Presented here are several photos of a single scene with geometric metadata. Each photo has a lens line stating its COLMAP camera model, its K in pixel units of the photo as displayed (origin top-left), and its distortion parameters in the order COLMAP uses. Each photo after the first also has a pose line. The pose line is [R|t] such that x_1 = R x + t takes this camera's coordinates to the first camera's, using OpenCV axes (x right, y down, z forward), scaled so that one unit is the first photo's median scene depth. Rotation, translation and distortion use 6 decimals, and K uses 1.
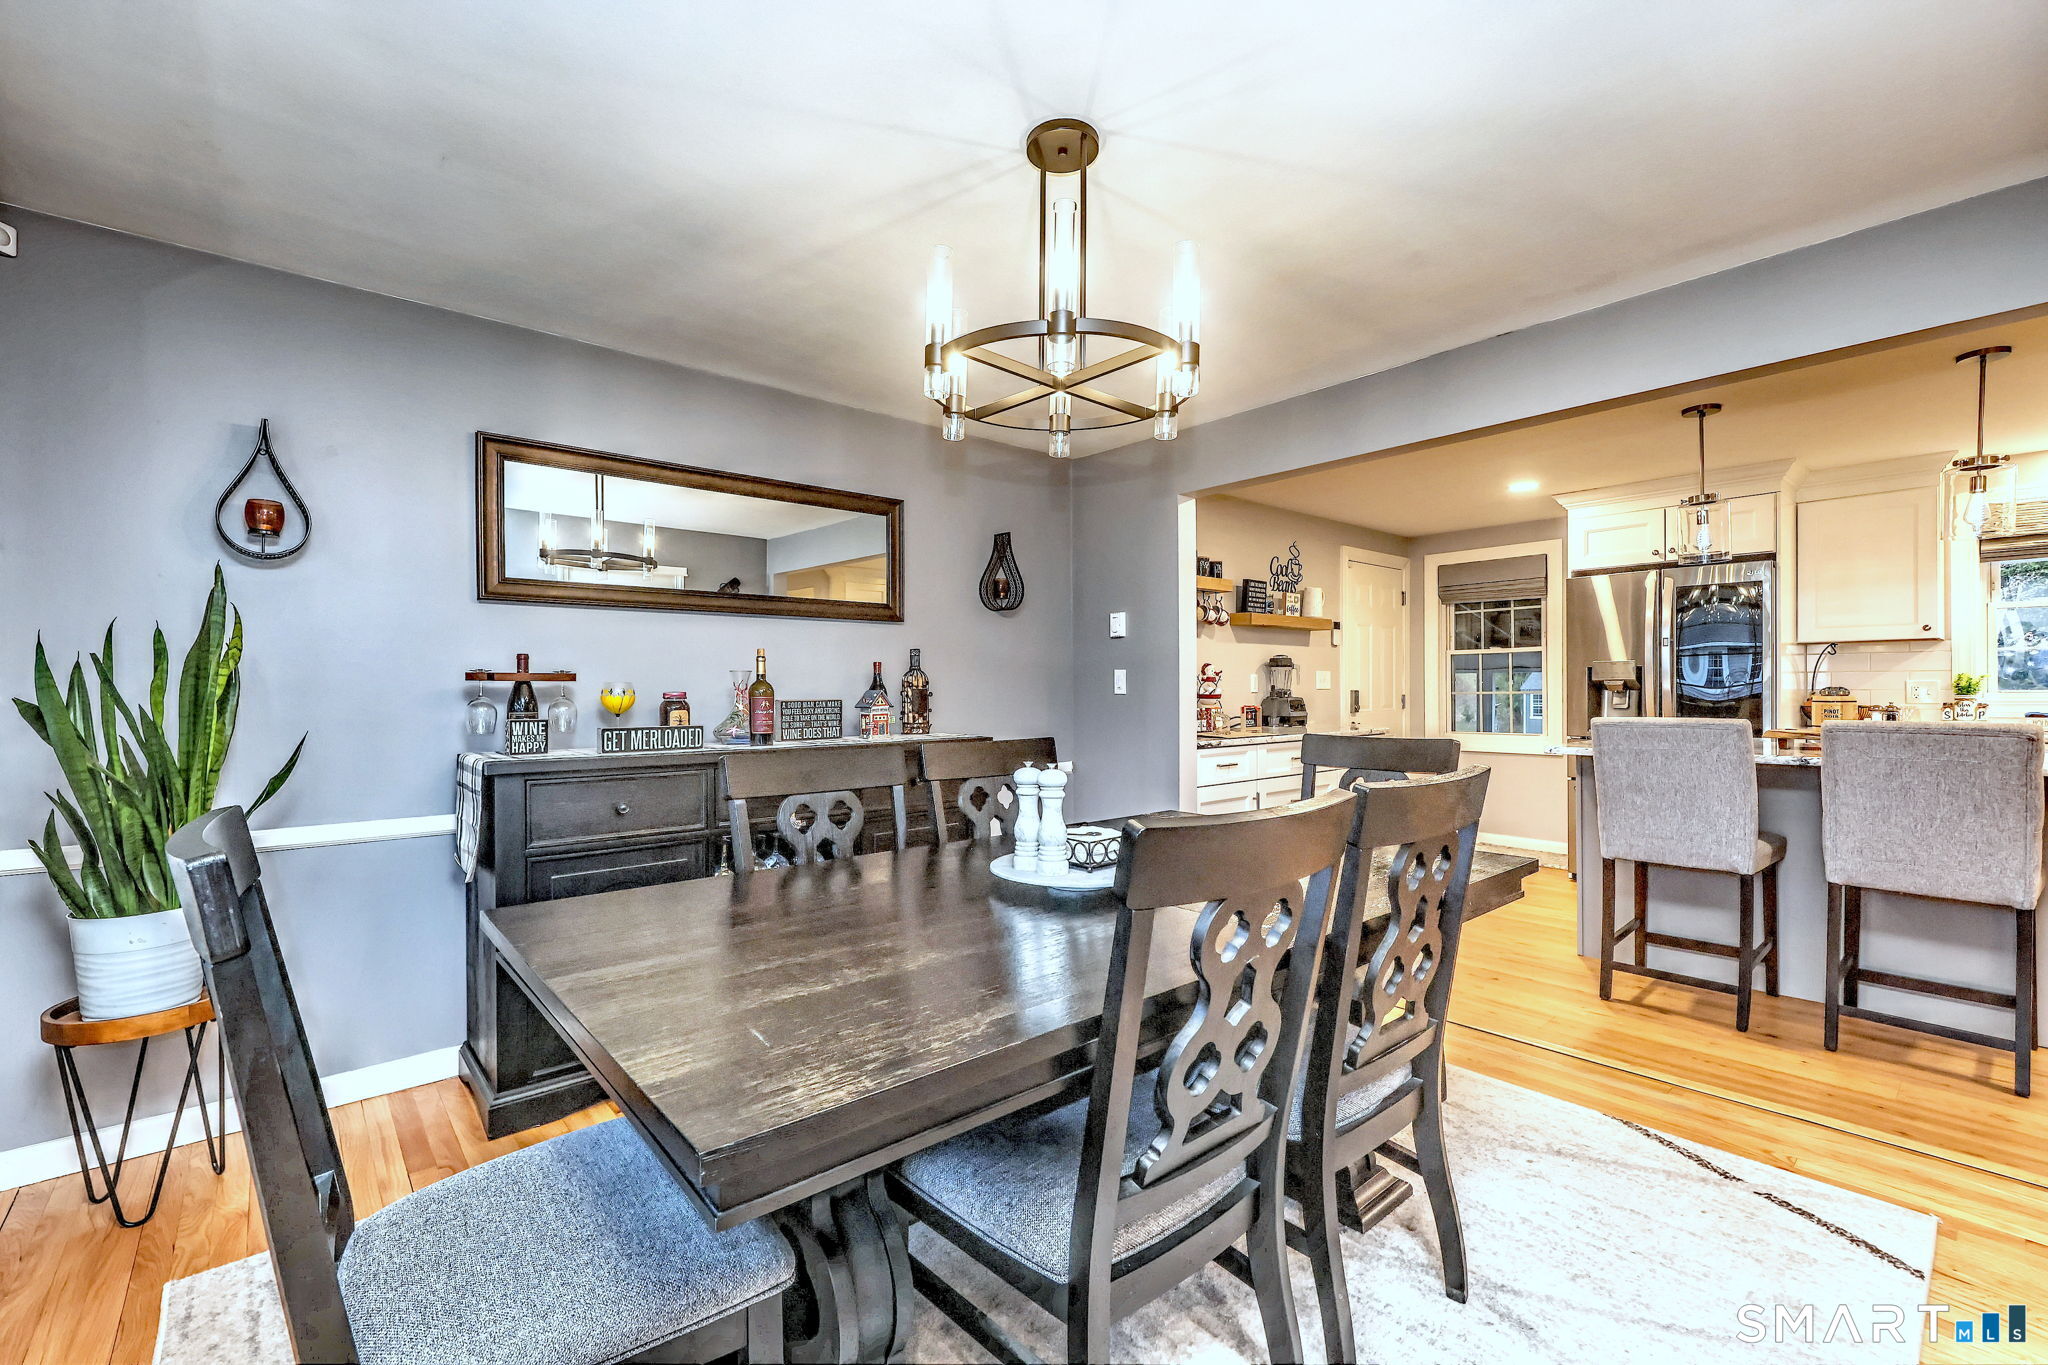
lens RADIAL K [[856.8, 0, 1026.3], [0, 856.8, 693.3], [0, 0, 1]] dist [0.021475, -0.007167]
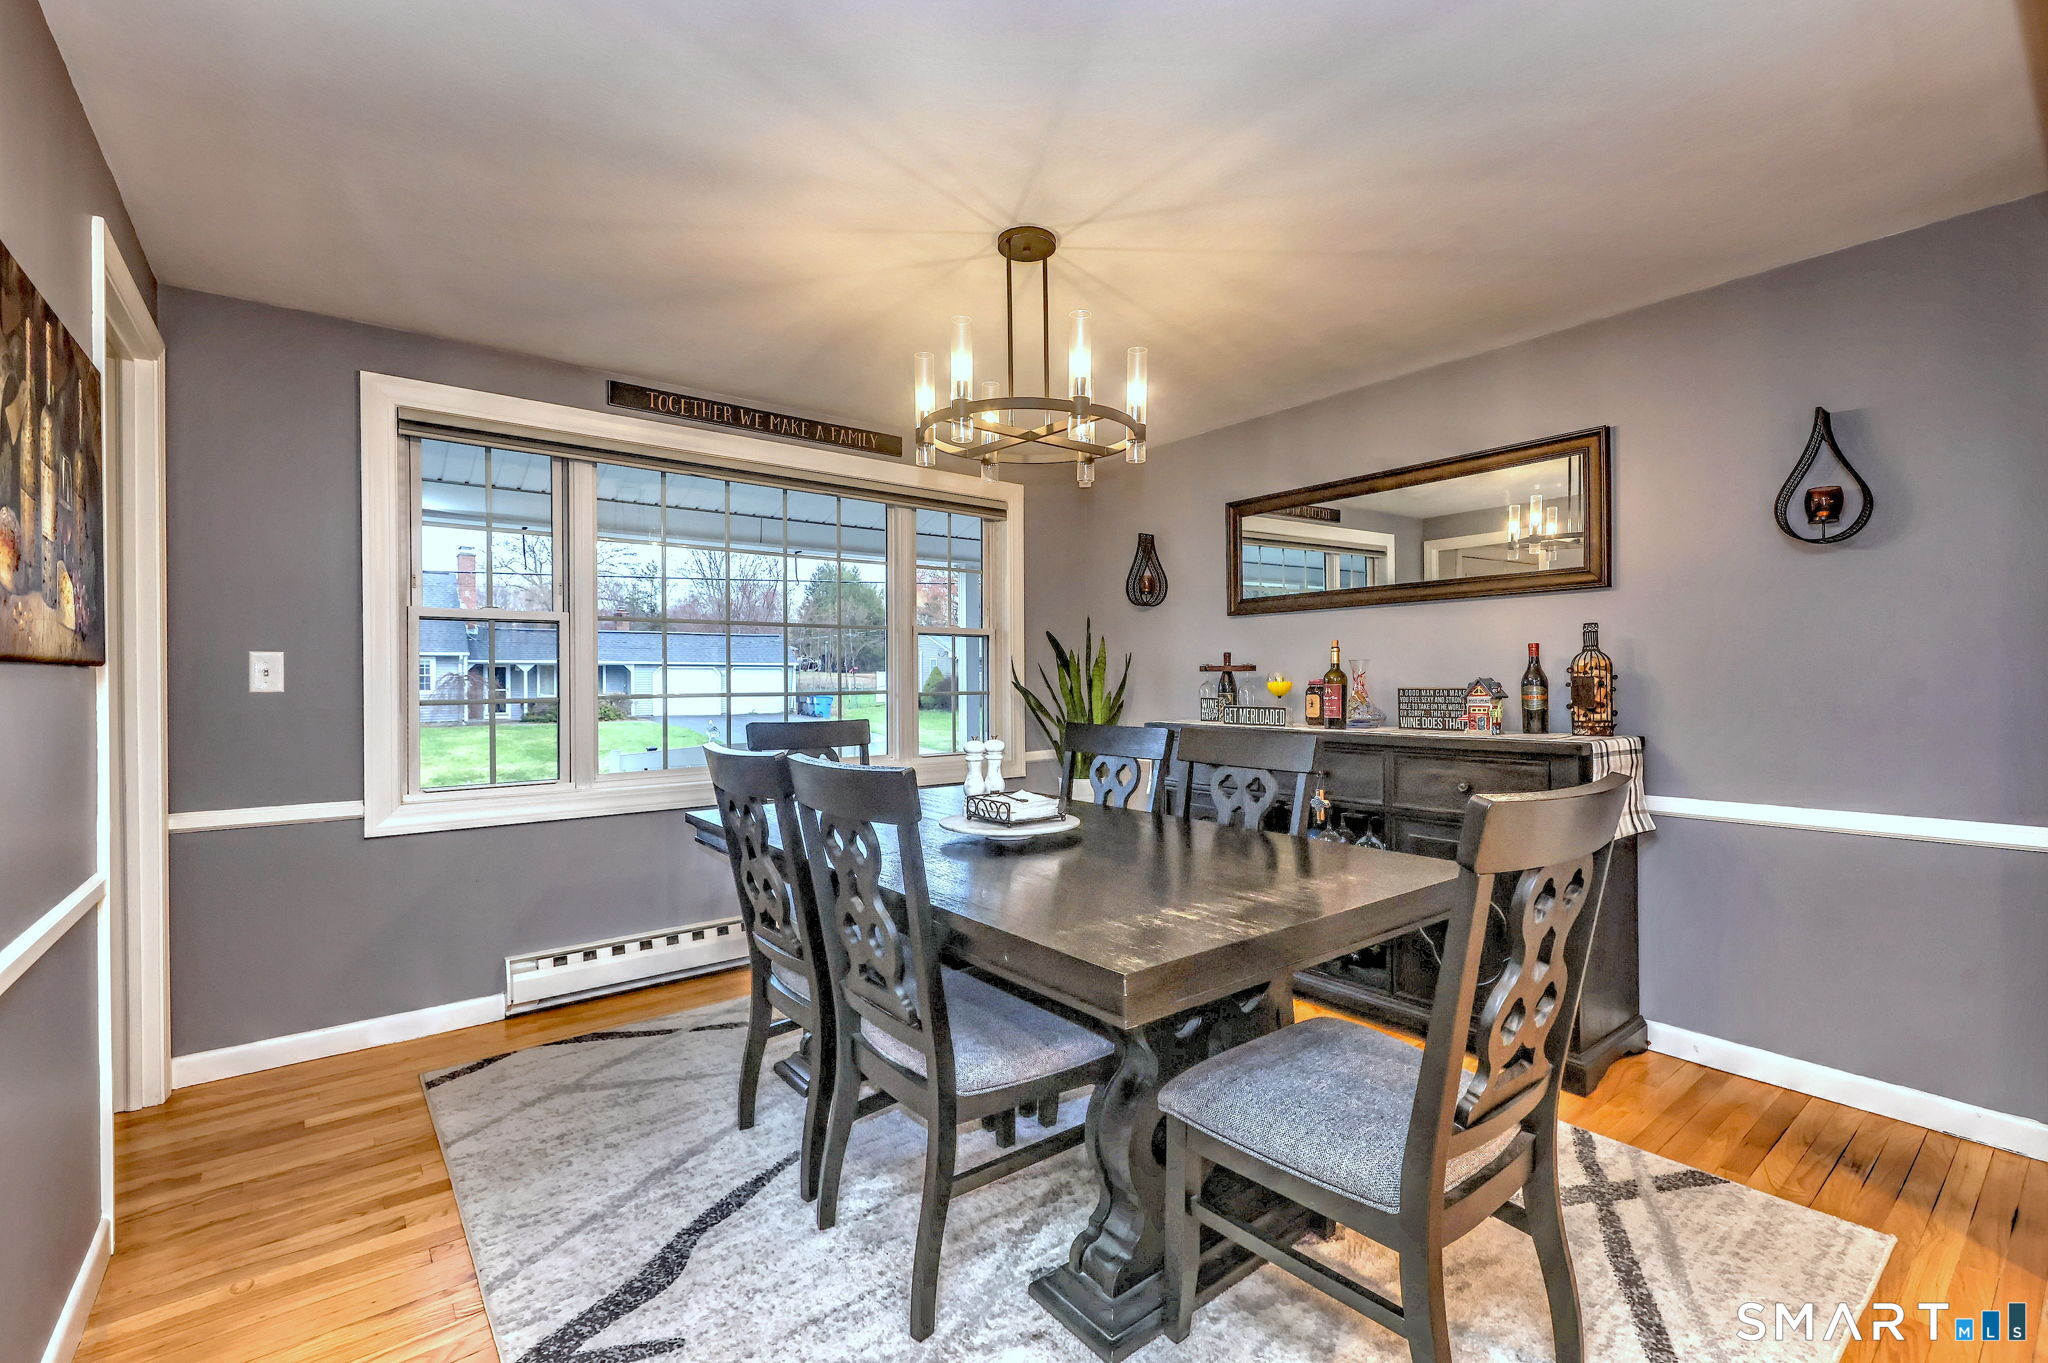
lens RADIAL K [[885.8, 0, 1056.2], [0, 885.8, 667.8], [0, 0, 1]] dist [0.000343, -0.000020]
pose [[-0.023974, -0.009731, -0.999665, 1.025484], [-0.002963, 0.999949, -0.009662, -0.005482], [0.999708, 0.002730, -0.024001, 0.842403]]
